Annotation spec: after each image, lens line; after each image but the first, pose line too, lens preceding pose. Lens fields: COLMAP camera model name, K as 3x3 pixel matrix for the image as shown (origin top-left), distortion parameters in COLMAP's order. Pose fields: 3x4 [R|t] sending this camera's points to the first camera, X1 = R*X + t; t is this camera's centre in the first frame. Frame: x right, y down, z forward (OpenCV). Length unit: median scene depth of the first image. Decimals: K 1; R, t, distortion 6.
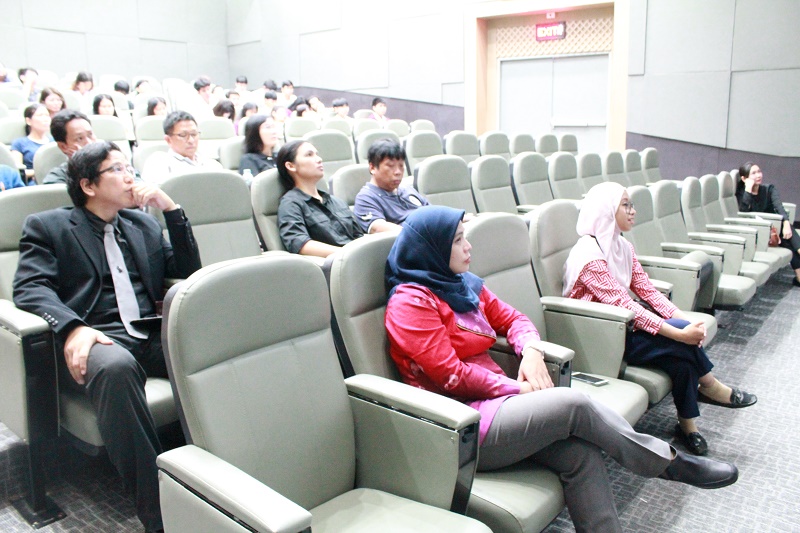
lens RADIAL K [[687.5, 0, 402.9], [0, 687.5, 271.4], [0, 0, 1]] dist [-0.112266, 0.061167]
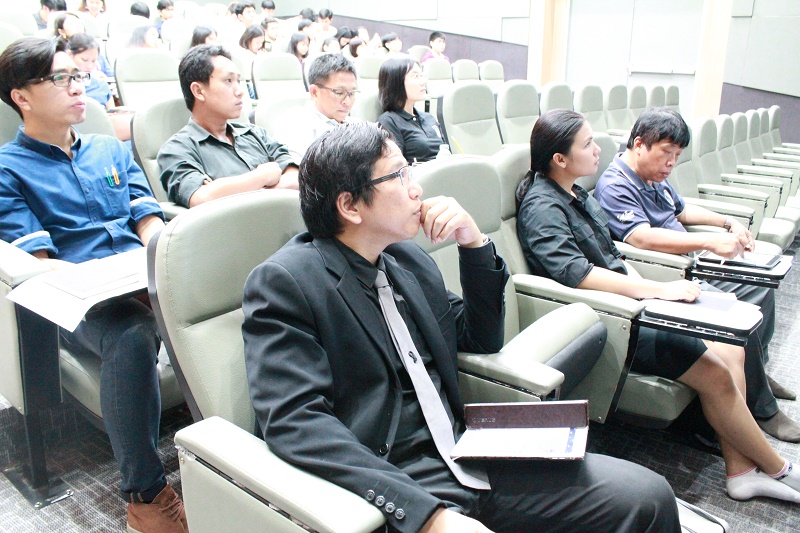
lens RADIAL K [[687.5, 0, 392.2], [0, 687.5, 263.6], [0, 0, 1]] dist [-0.112266, 0.061167]
pose [[0.998969, 0.013951, 0.043199, -0.365298], [-0.017698, 0.995997, 0.087620, -0.103376], [-0.041803, -0.088294, 0.995217, 0.338534]]
